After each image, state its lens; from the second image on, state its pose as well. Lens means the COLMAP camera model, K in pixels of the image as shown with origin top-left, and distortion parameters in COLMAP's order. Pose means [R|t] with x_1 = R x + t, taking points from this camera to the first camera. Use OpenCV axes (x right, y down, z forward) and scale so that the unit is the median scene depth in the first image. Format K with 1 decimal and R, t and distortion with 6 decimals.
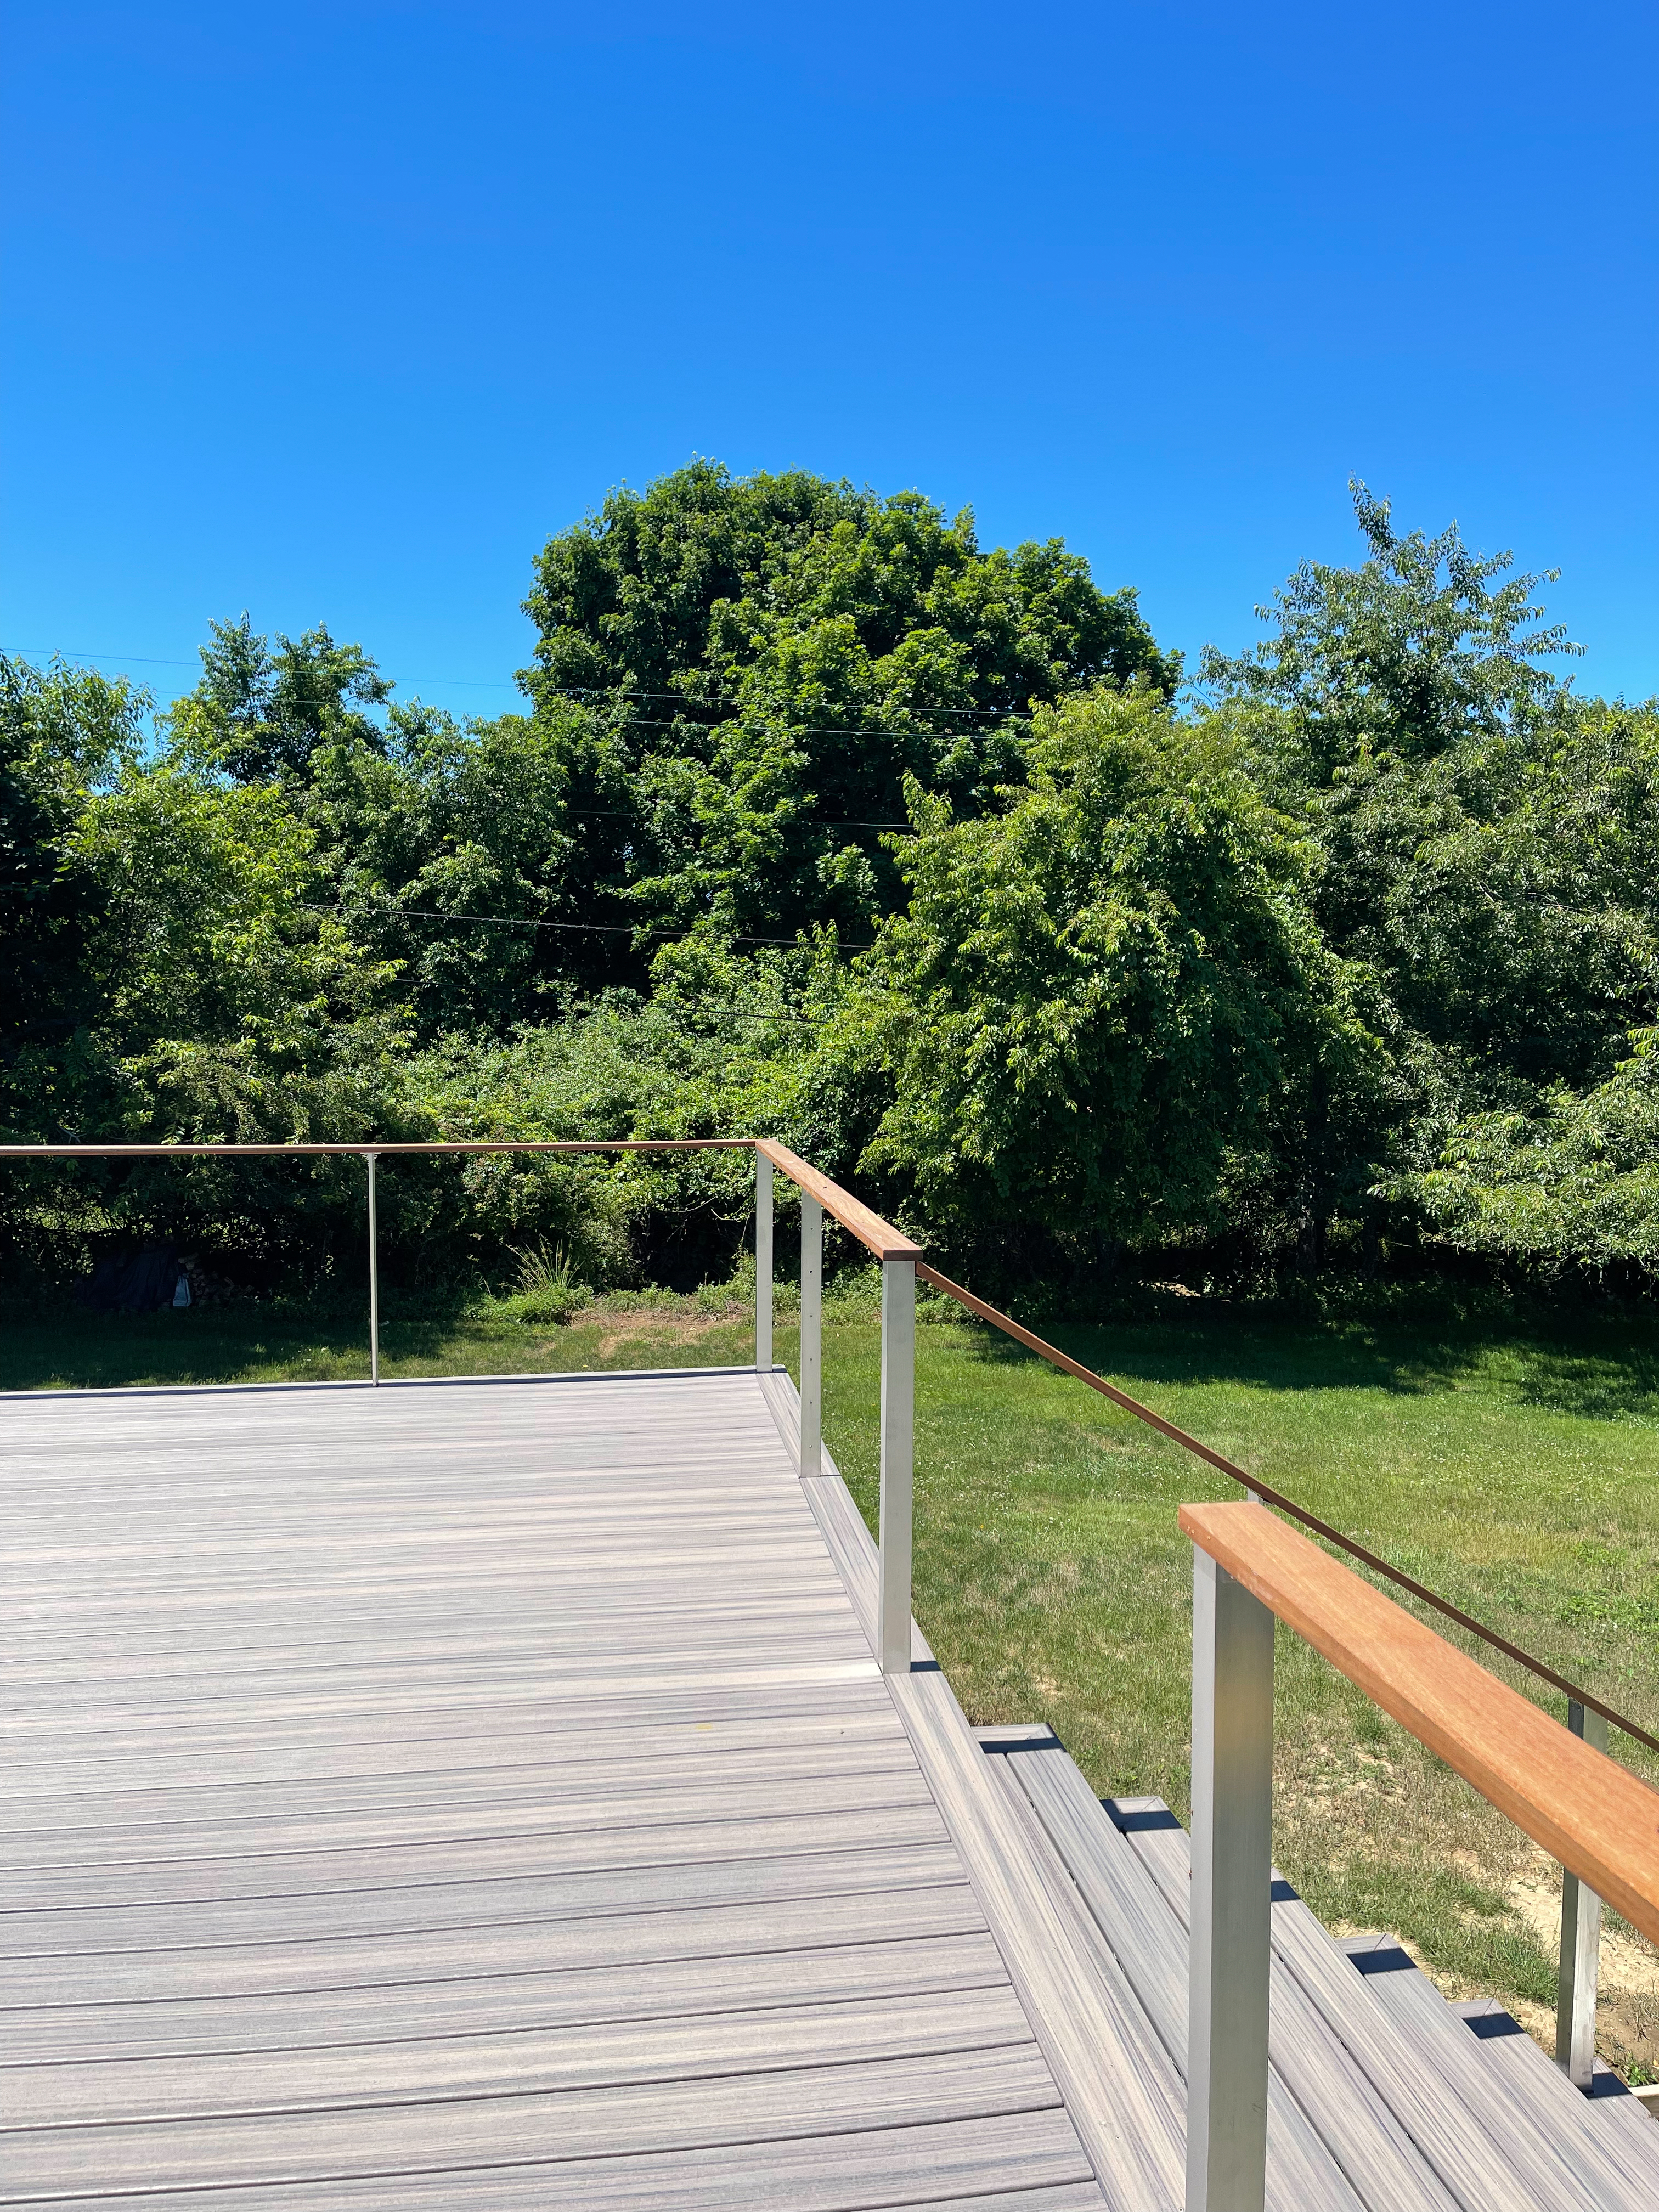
lens RADIAL K [[1677.8, 0, 826.9], [0, 1677.8, 1103.1], [0, 0, 1]] dist [0.066535, -0.073287]
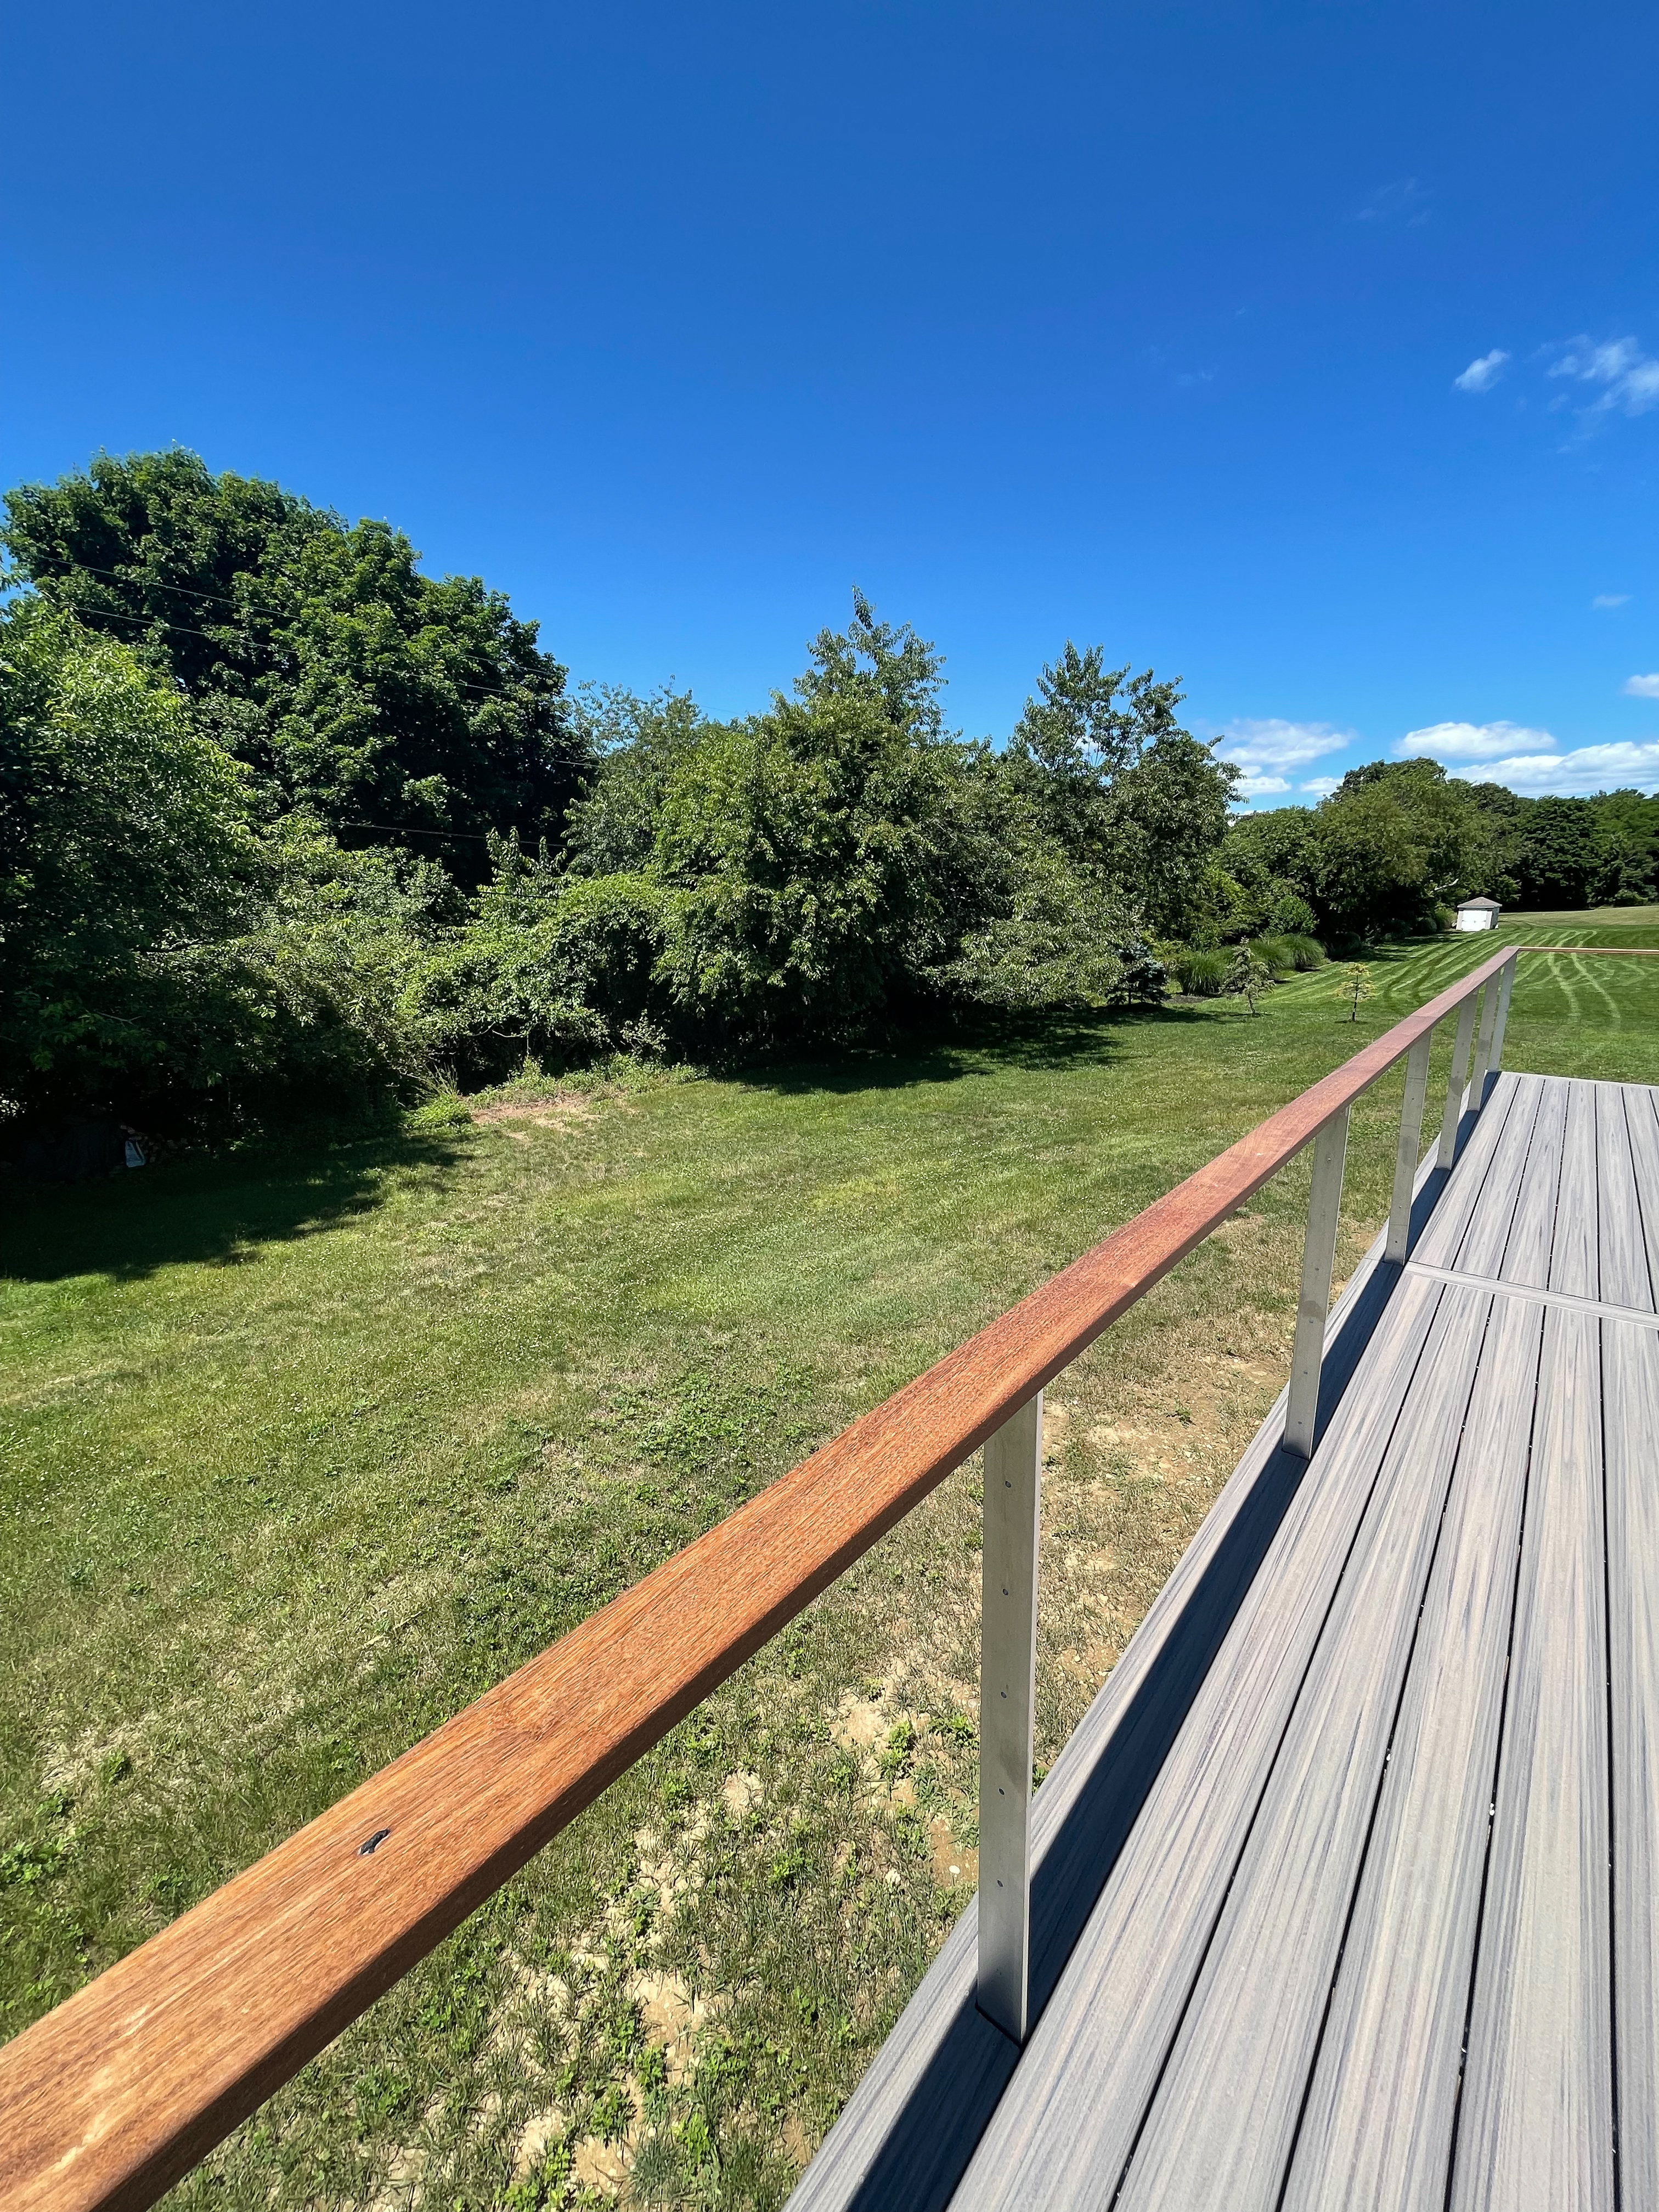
lens RADIAL K [[869.2, 0, 836.5], [0, 869.2, 1107.9], [0, 0, 1]] dist [-0.011564, 0.001126]
pose [[0.741264, -0.177486, 0.647322, -0.252157], [0.052842, 0.976844, 0.207325, -0.009158], [-0.669130, -0.119477, 0.733478, 0.173395]]
